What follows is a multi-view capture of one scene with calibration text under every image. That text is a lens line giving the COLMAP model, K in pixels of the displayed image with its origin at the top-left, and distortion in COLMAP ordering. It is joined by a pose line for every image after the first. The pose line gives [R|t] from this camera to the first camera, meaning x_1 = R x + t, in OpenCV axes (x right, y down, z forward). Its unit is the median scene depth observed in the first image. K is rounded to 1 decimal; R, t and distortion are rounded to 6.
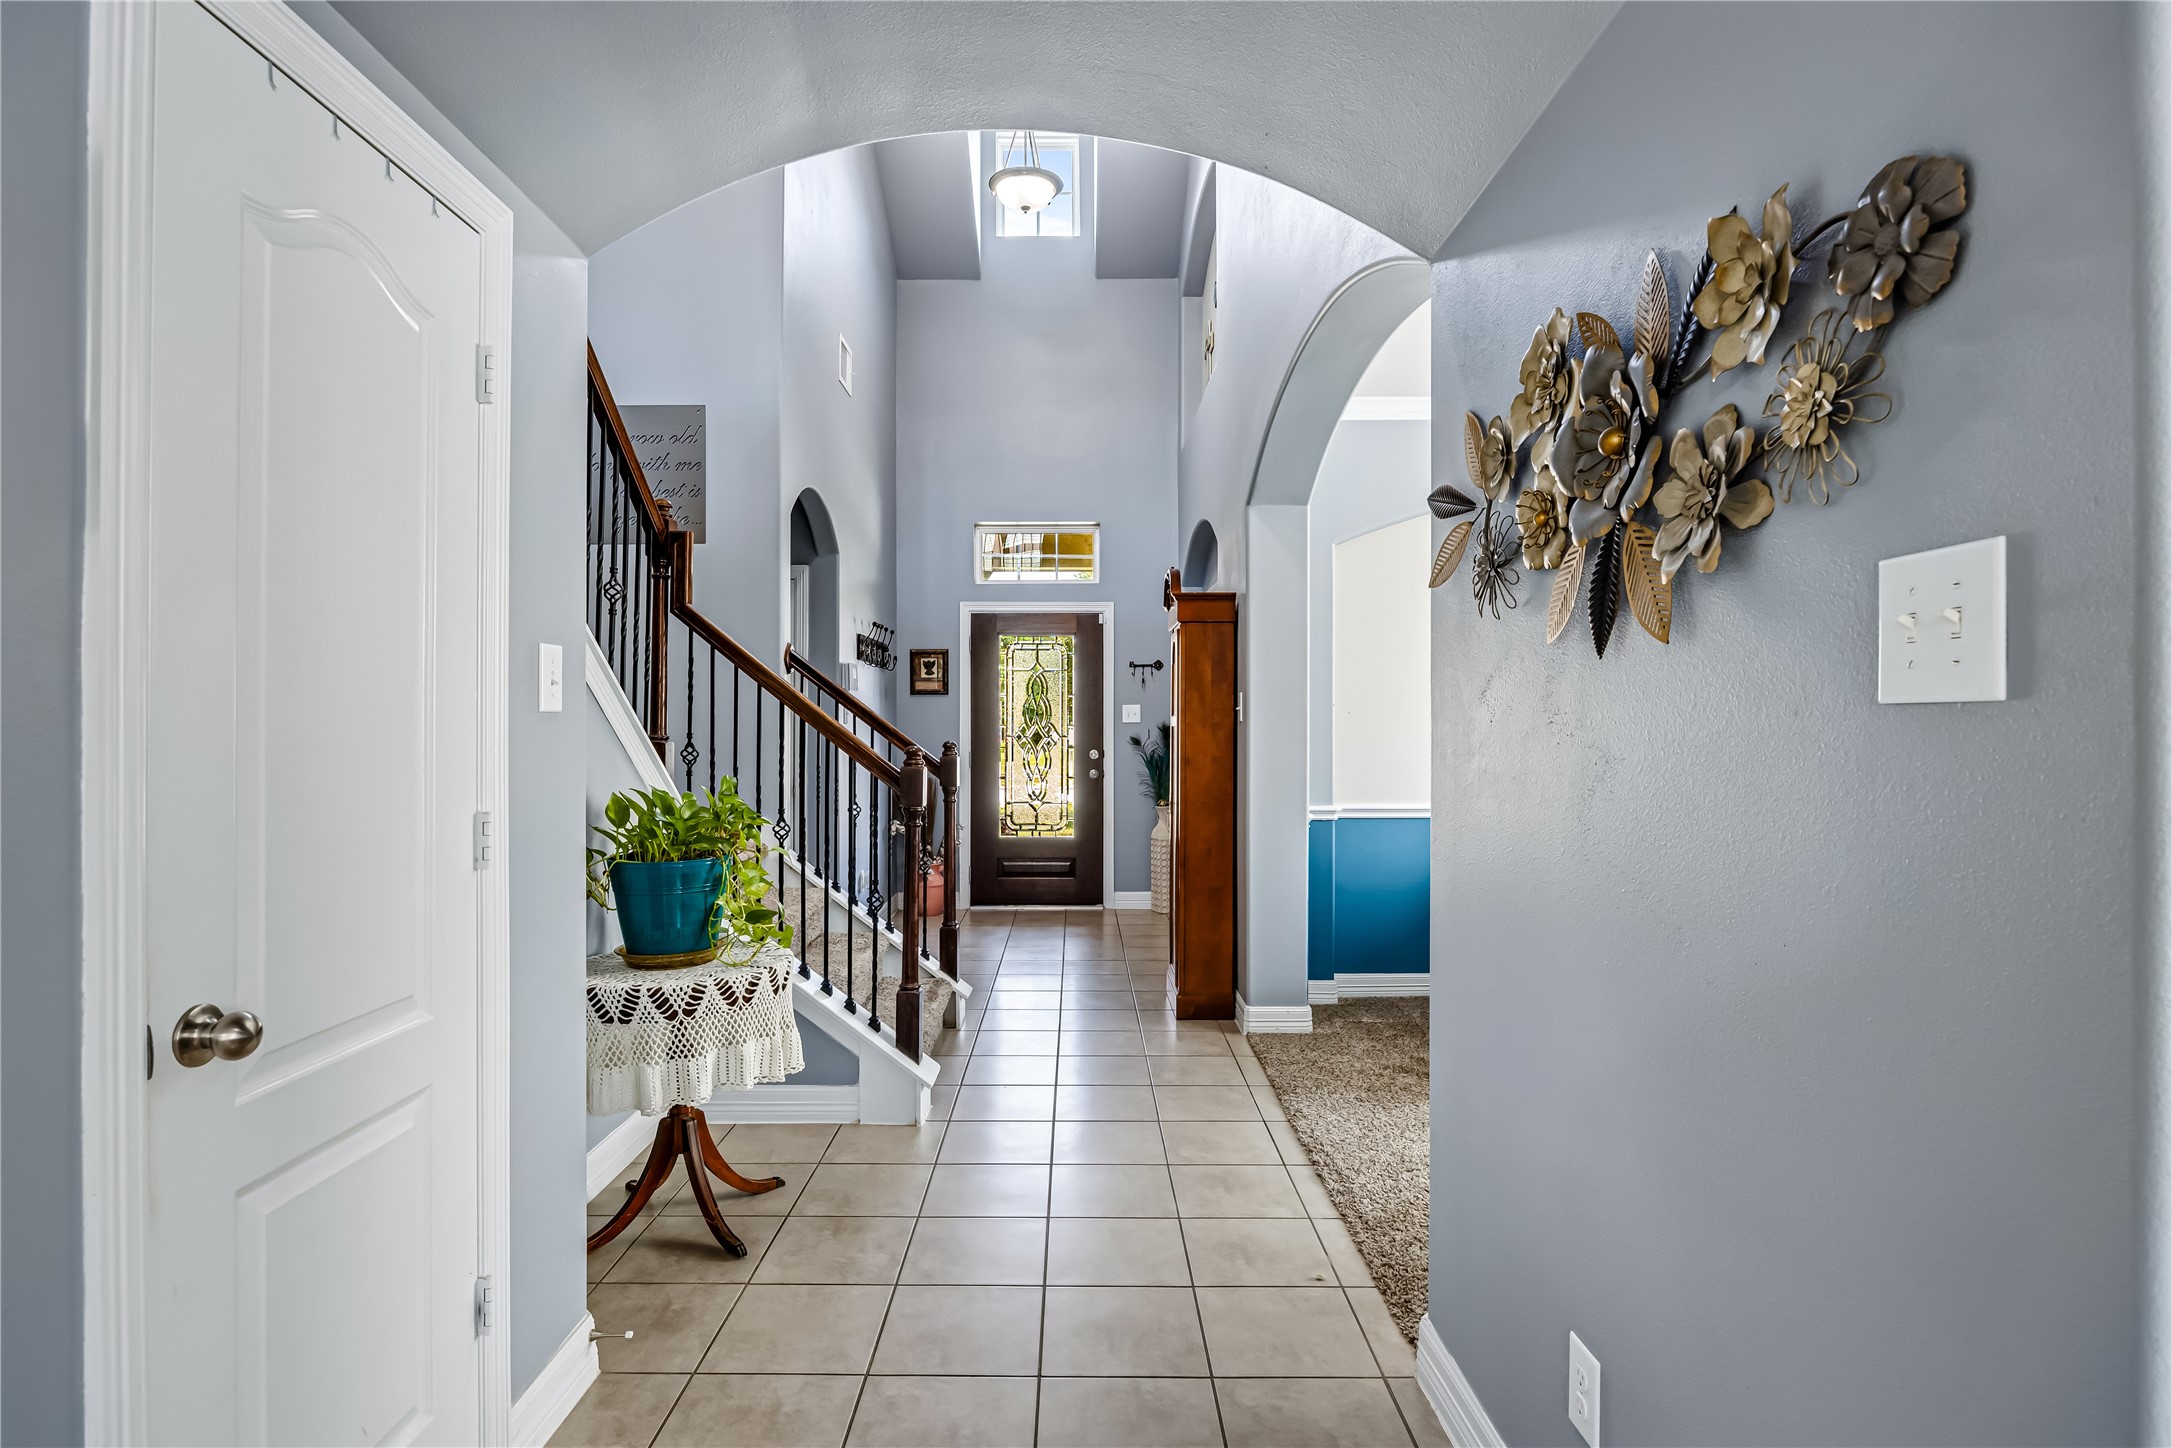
lens RADIAL K [[1078.1, 0, 1069.9], [0, 1078.1, 726.4], [0, 0, 1]] dist [0.000116, -0.000107]
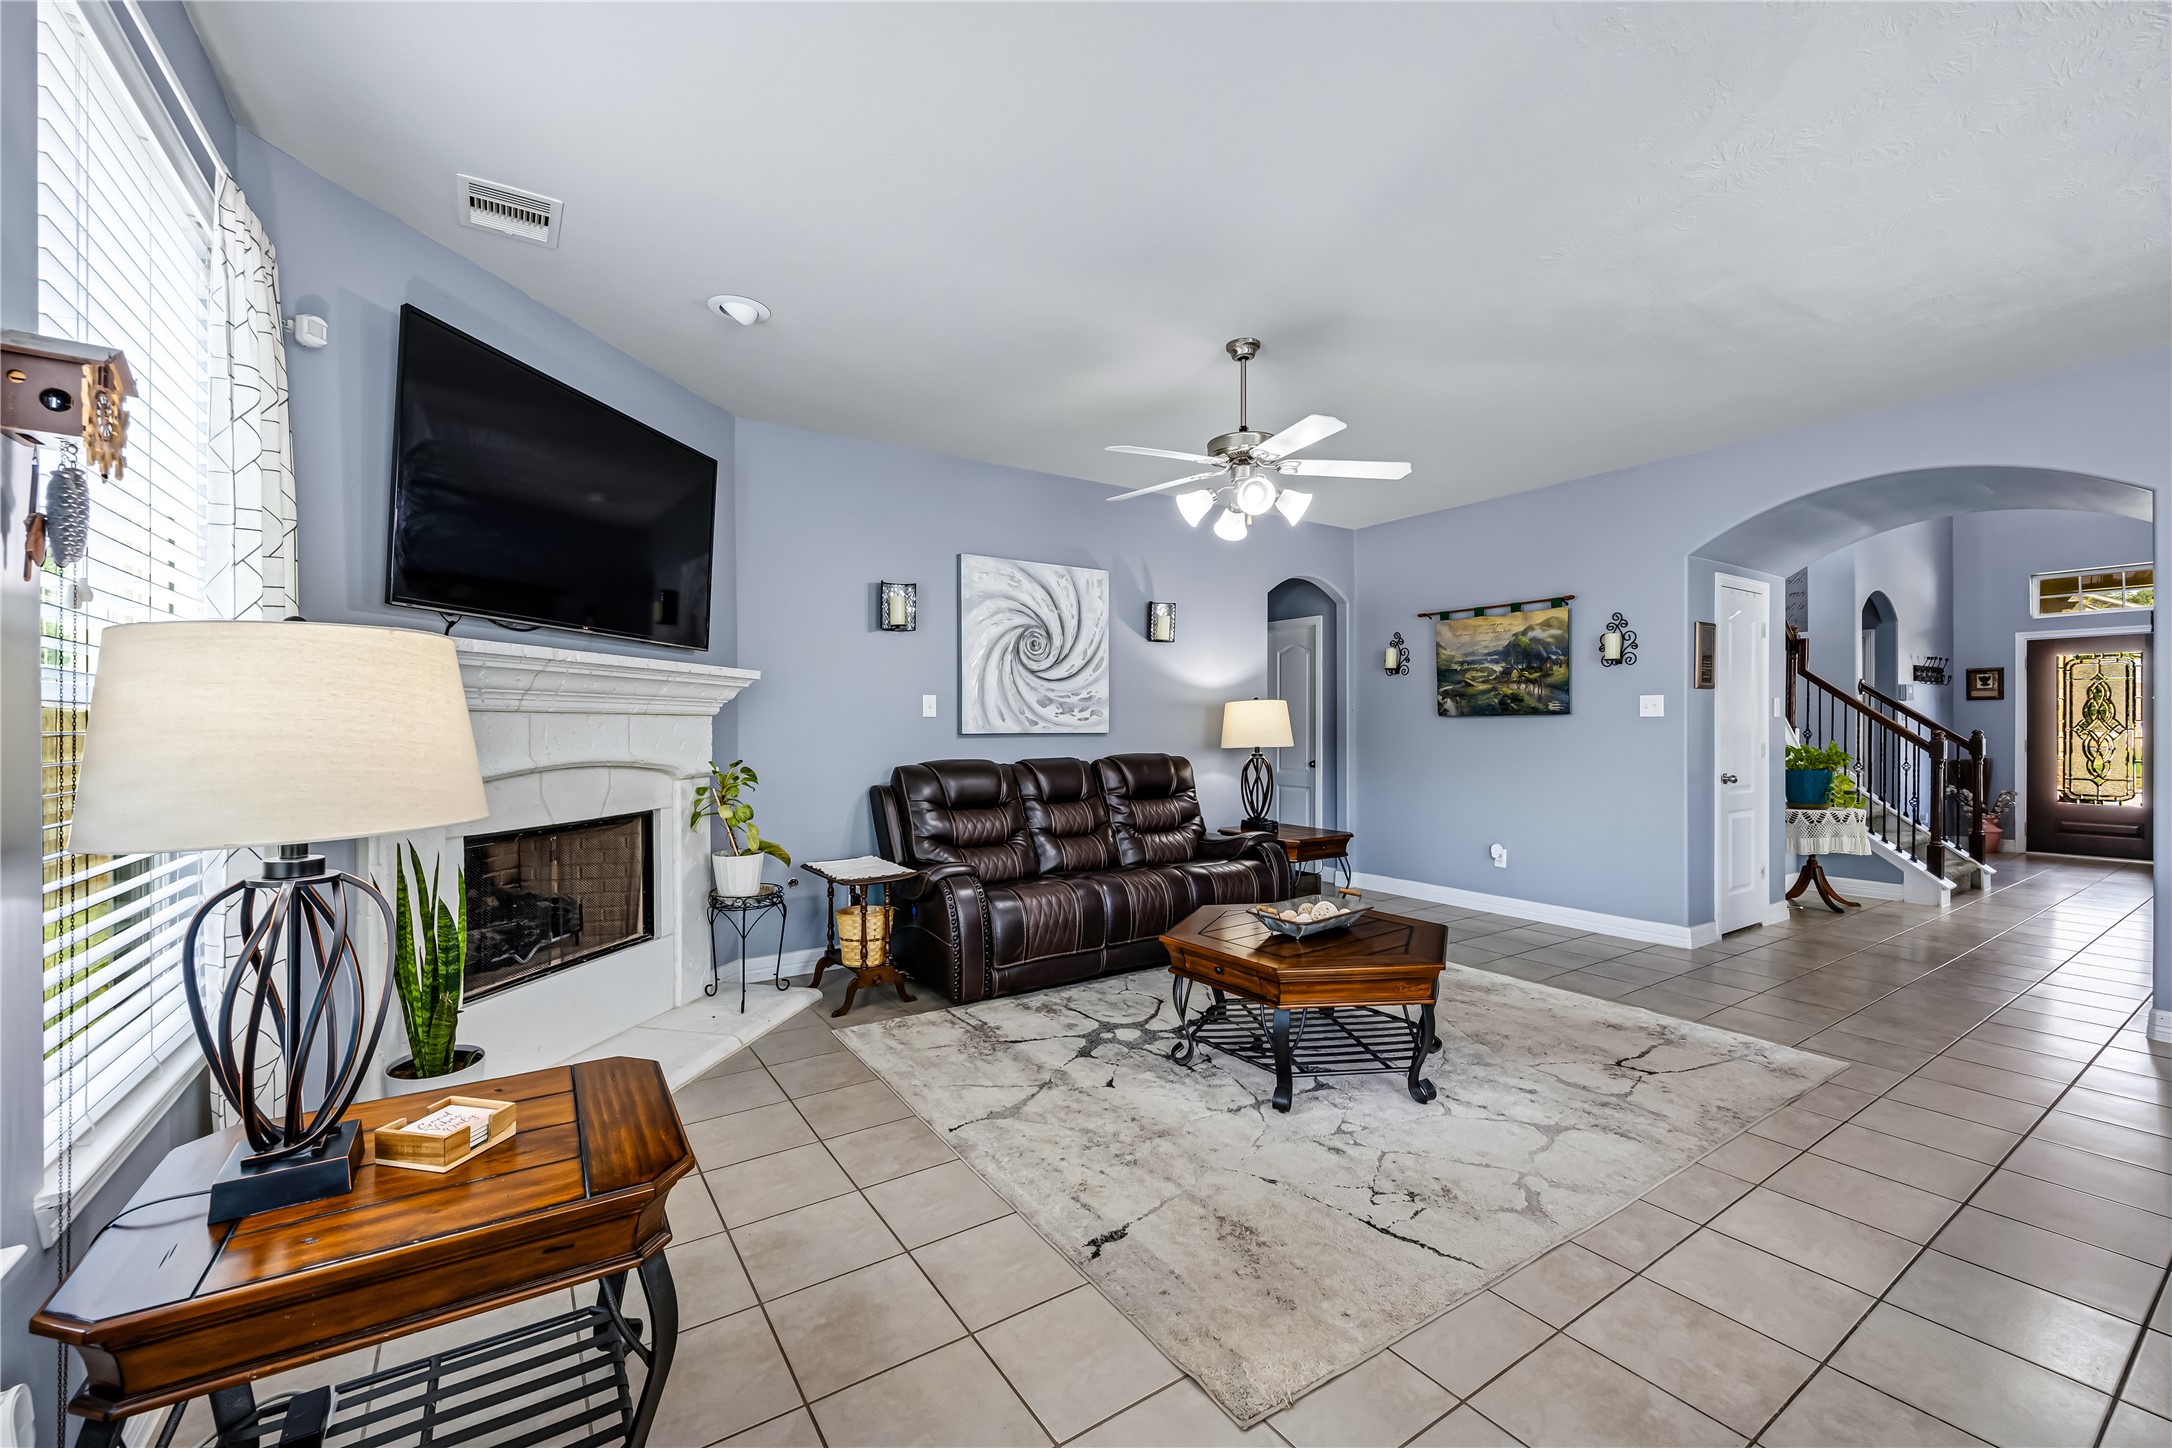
lens RADIAL K [[897.6, 0, 1075.0], [0, 897.6, 720.8], [0, 0, 1]] dist [-0.004055, -0.001327]
pose [[0.563787, -0.006218, -0.825897, 0.201850], [0.002475, 0.999980, -0.005838, 0.002560], [0.825916, 0.001247, 0.563791, -0.804577]]
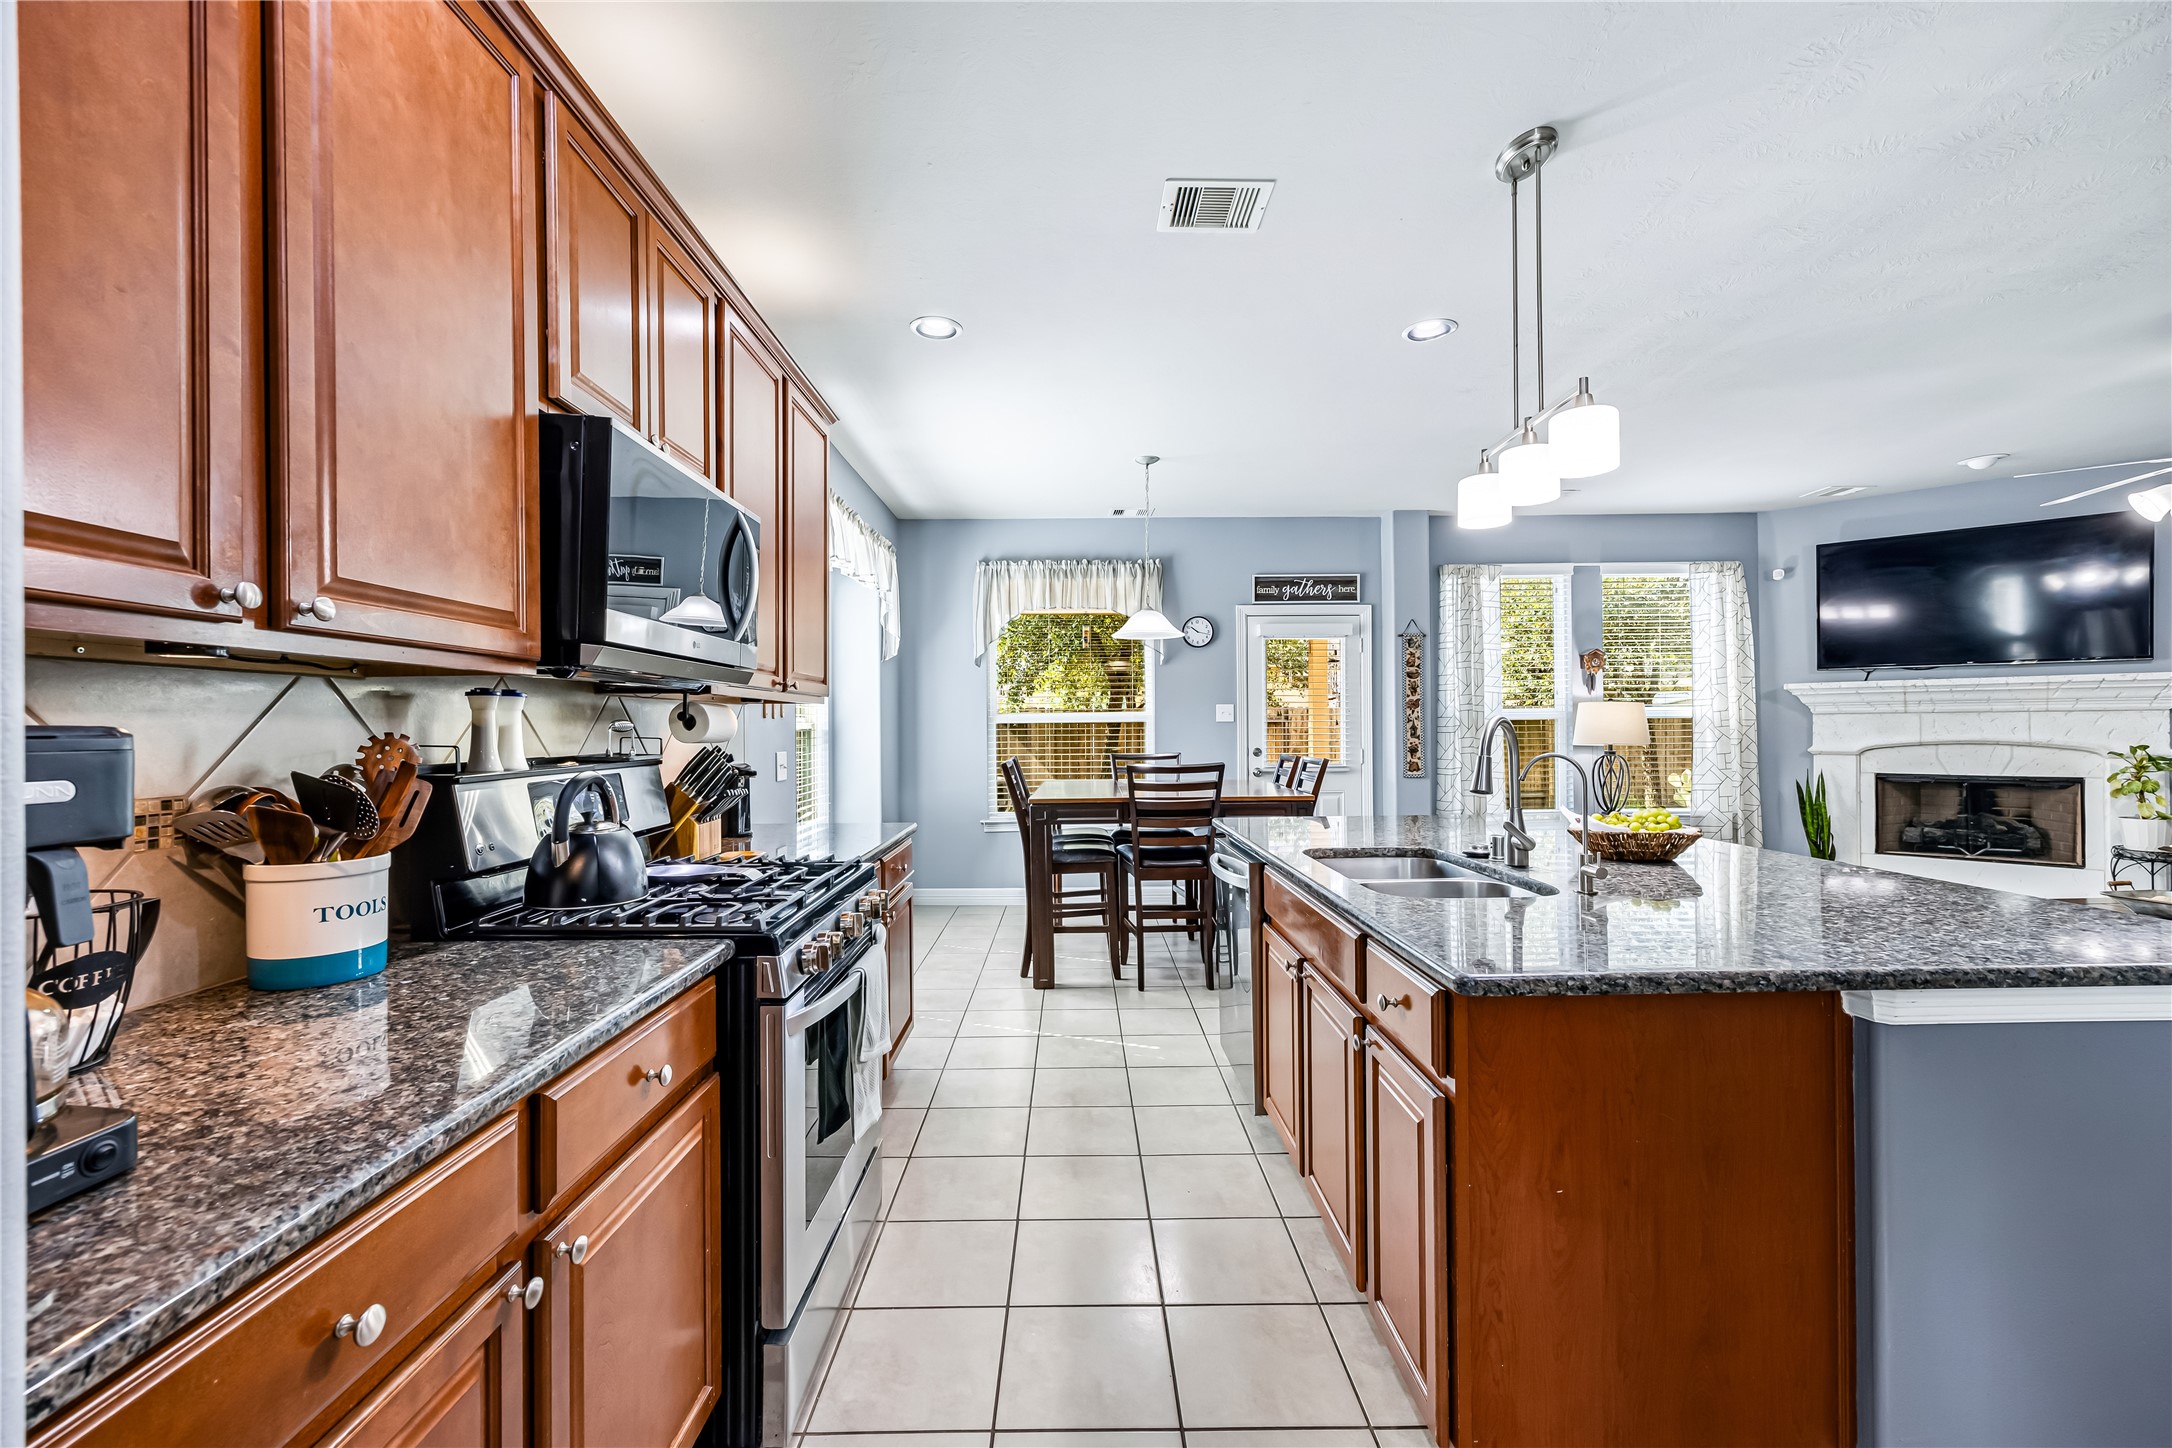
lens RADIAL K [[897.6, 0, 1067.2], [0, 897.6, 724.0], [0, 0, 1]] dist [-0.004055, -0.001327]
pose [[-0.999920, 0.006646, -0.010752, 0.528197], [0.006704, 0.999963, -0.005385, 0.004836], [0.010716, -0.005456, -0.999928, 0.161186]]
